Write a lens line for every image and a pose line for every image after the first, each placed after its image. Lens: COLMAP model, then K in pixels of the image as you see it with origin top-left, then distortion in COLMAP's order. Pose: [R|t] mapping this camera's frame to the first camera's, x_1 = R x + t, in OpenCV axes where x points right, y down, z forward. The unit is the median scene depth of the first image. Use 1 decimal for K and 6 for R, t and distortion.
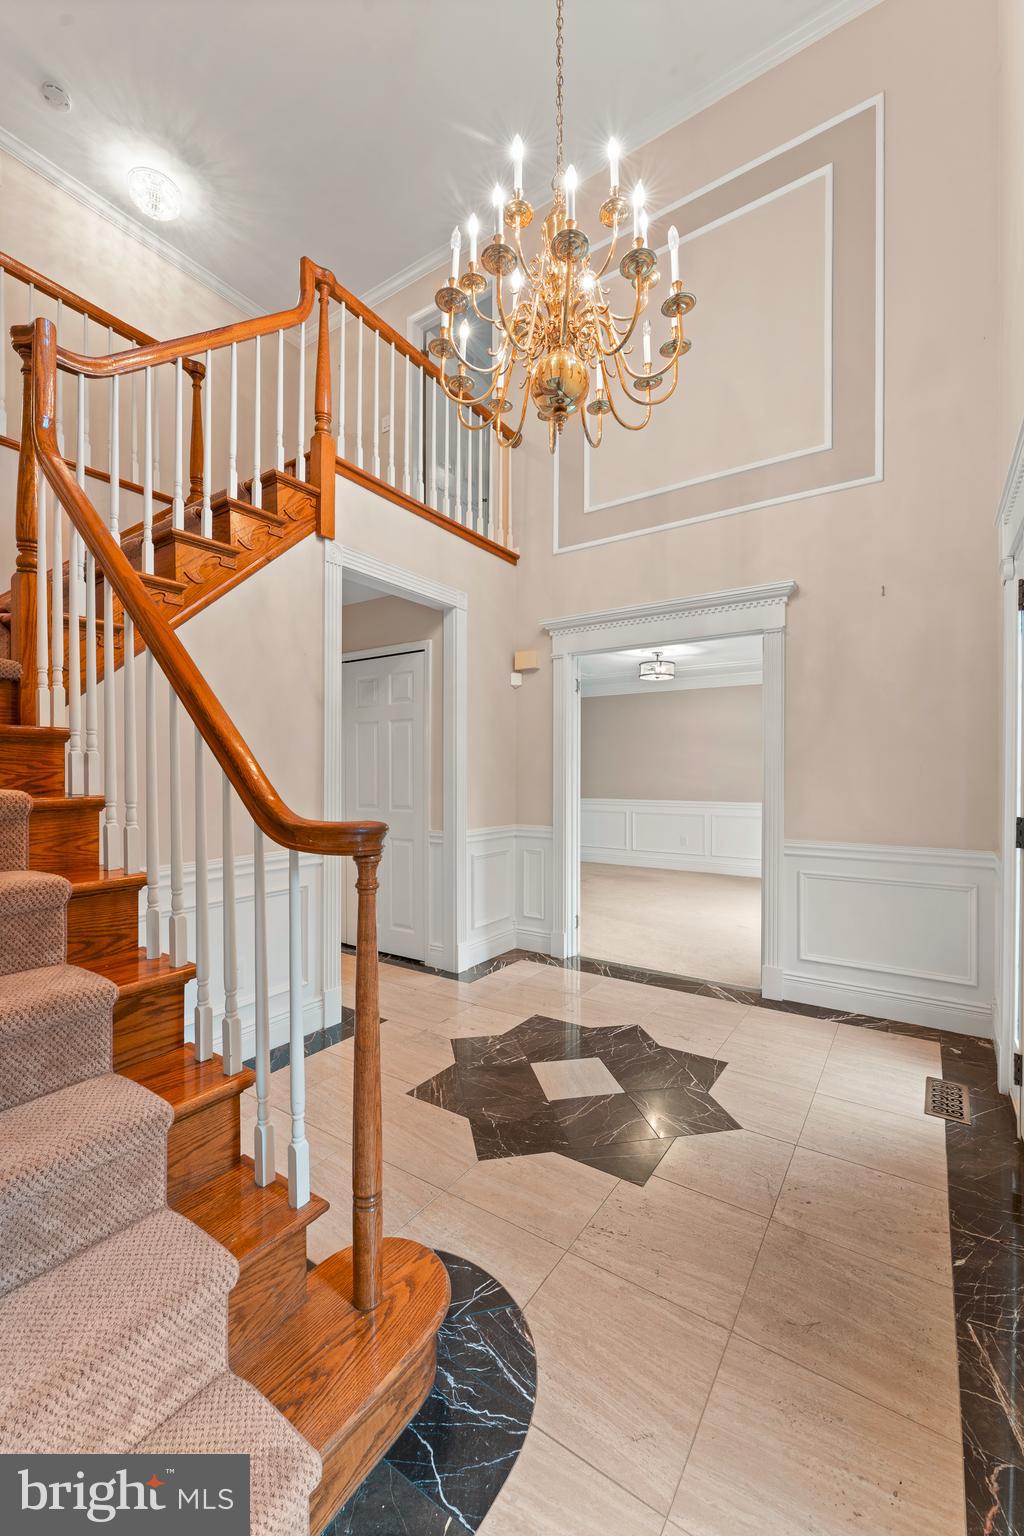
lens RADIAL K [[621.6, 0, 506.9], [0, 621.6, 774.0], [0, 0, 1]] dist [-0.000123, -0.000112]
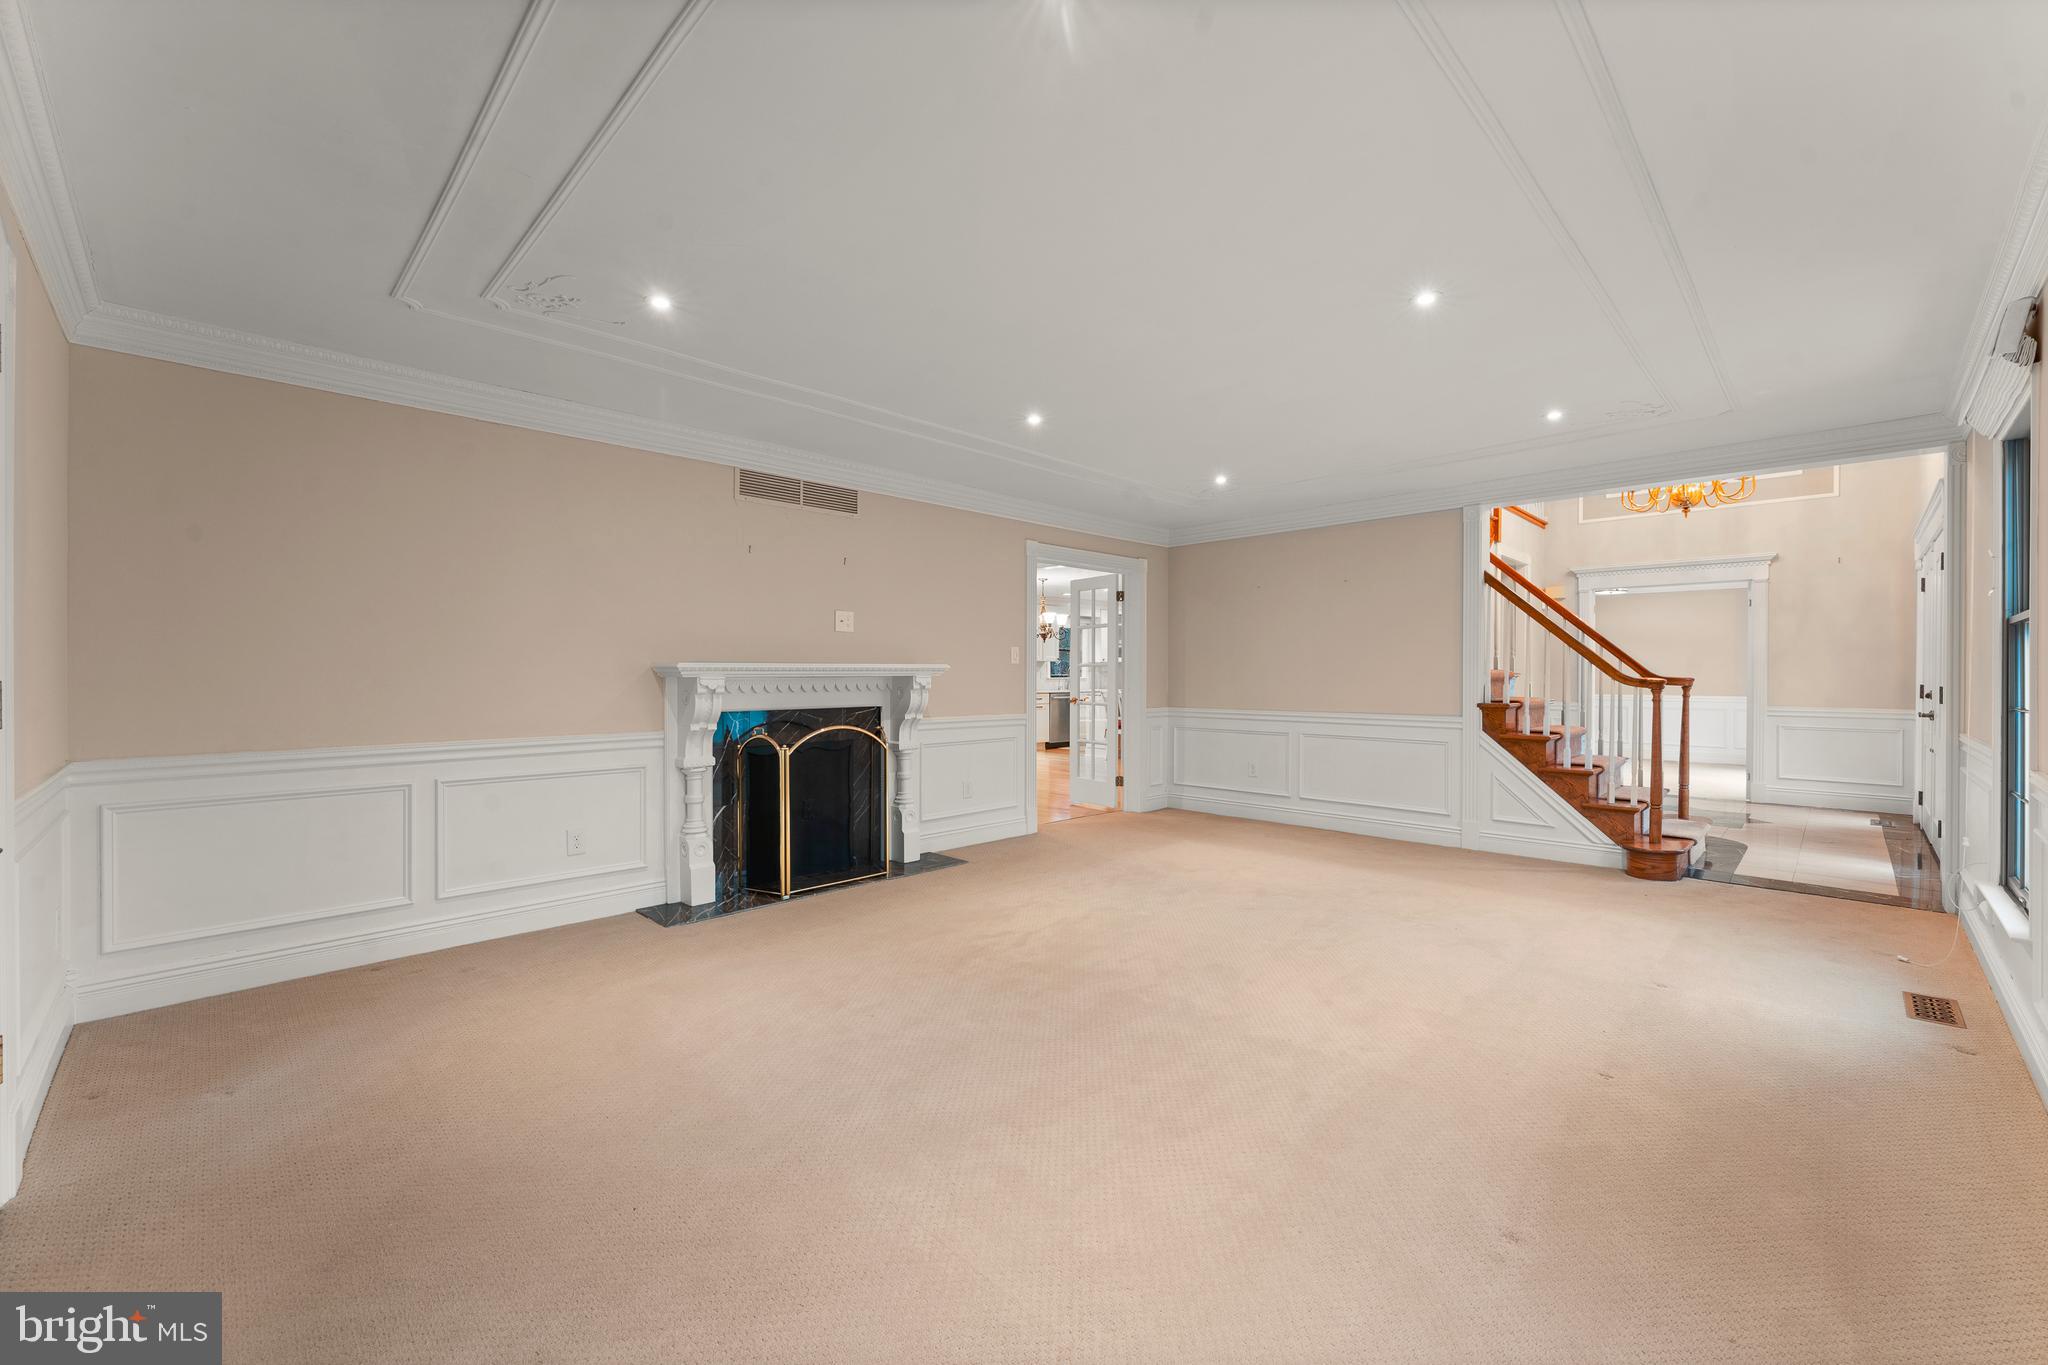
lens RADIAL K [[828.8, 0, 1031.1], [0, 828.8, 675.9], [0, 0, 1]] dist [-0.000123, -0.000112]
pose [[0.982679, 0.001312, -0.185311, -1.717313], [-0.001666, 0.999997, -0.001756, 0.047108], [0.185308, 0.002035, 0.982678, -2.451784]]
